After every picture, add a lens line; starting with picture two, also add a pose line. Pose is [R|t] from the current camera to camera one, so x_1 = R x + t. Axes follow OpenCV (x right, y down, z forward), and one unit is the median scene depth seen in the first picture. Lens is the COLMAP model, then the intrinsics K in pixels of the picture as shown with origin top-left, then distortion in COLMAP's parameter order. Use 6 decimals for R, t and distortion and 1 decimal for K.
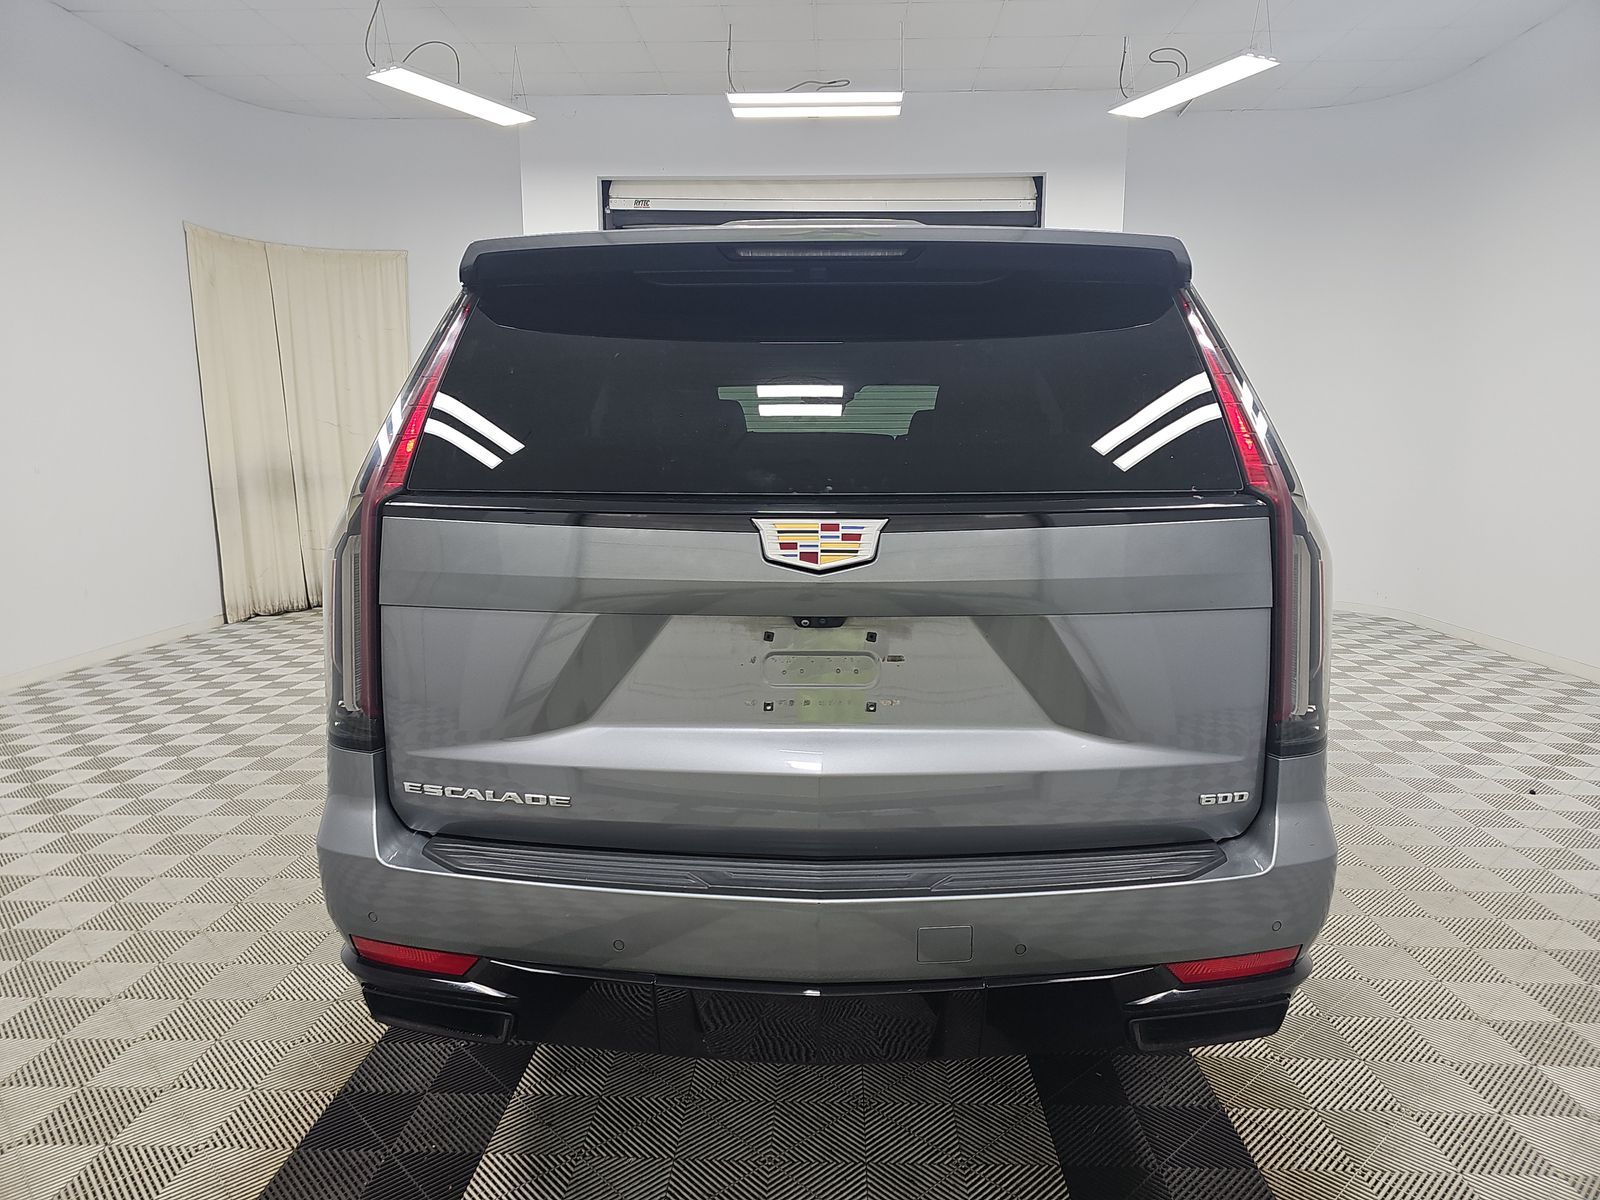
lens RADIAL K [[1065.6, 0, 804.5], [0, 1065.6, 594.1], [0, 0, 1]] dist [0.047541, -0.020615]
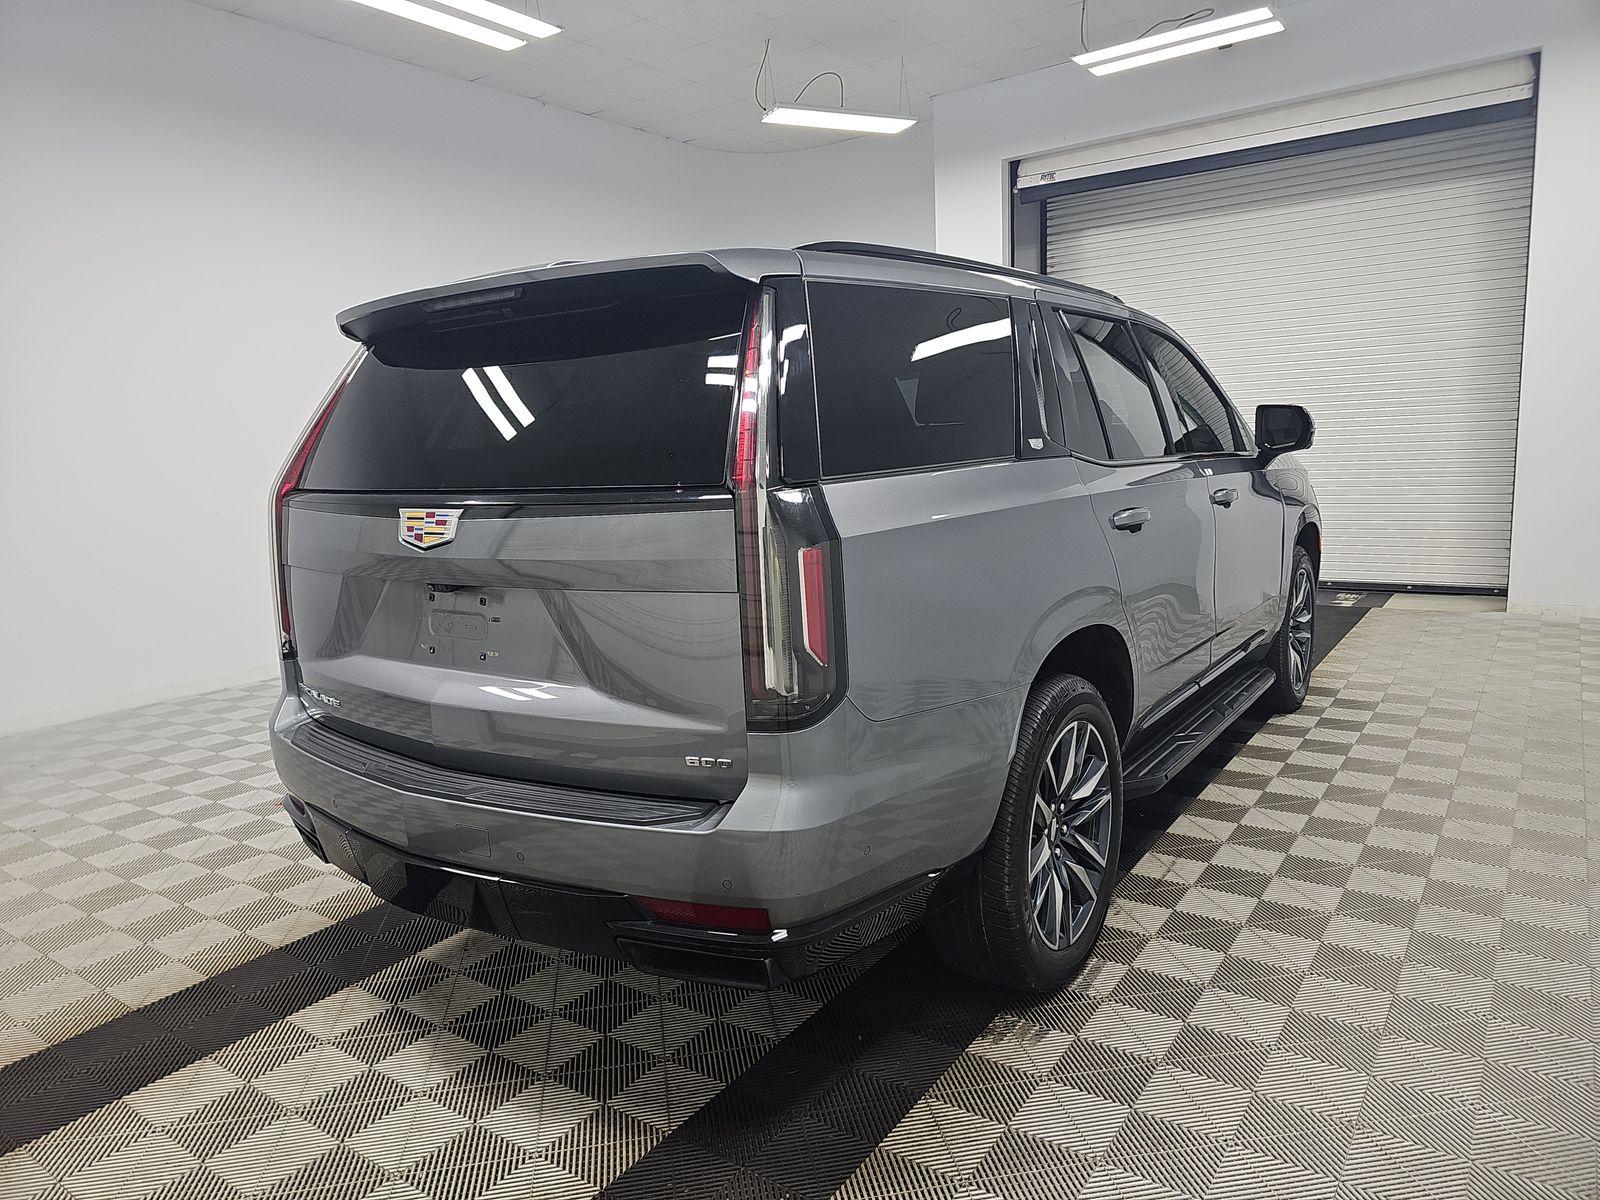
lens RADIAL K [[1065.6, 0, 789.4], [0, 1065.6, 600.8], [0, 0, 1]] dist [0.047541, -0.020615]
pose [[0.829184, 0.050341, -0.556705, 1.062364], [-0.032308, 0.998588, 0.042178, -0.025726], [0.558042, -0.016987, 0.829639, 0.142617]]
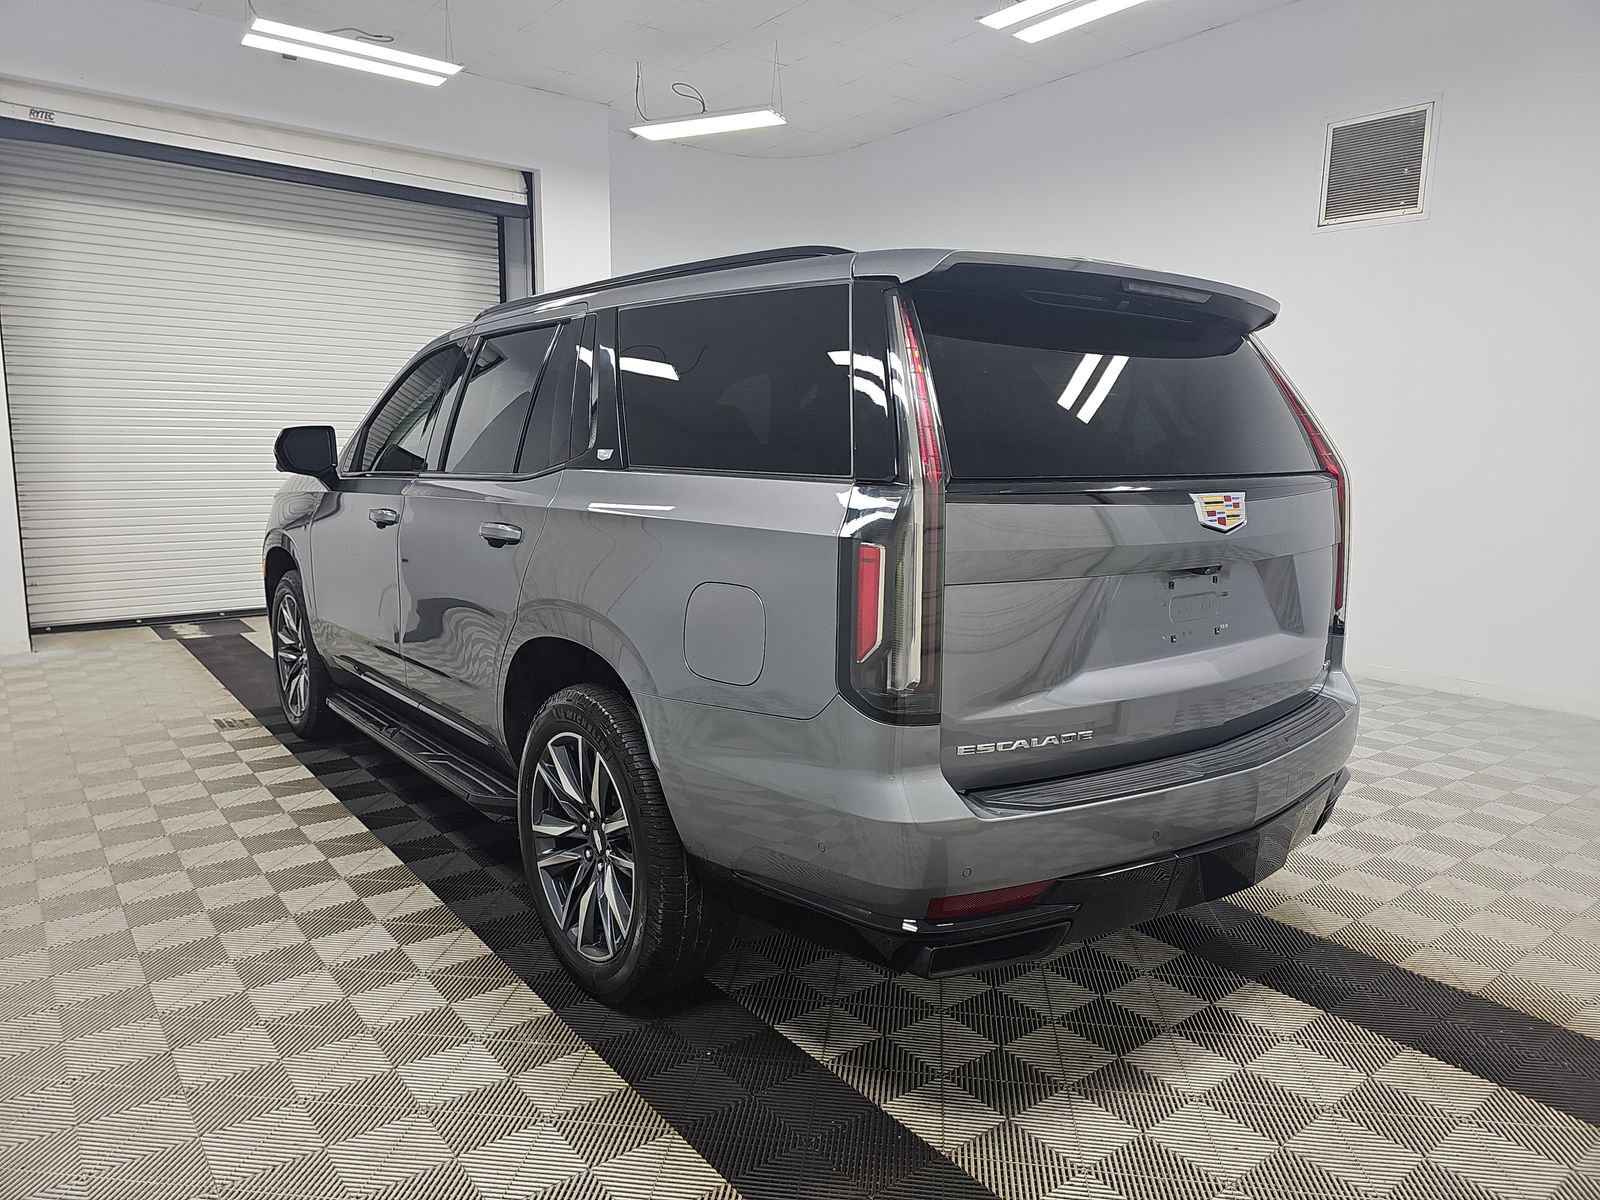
lens RADIAL K [[1065.6, 0, 799.9], [0, 1065.6, 597.3], [0, 0, 1]] dist [0.047541, -0.020615]
pose [[0.771995, -0.083105, 0.630172, -1.193943], [0.077142, 0.996337, 0.036890, -0.028077], [-0.630930, 0.020134, 0.775578, 0.268977]]
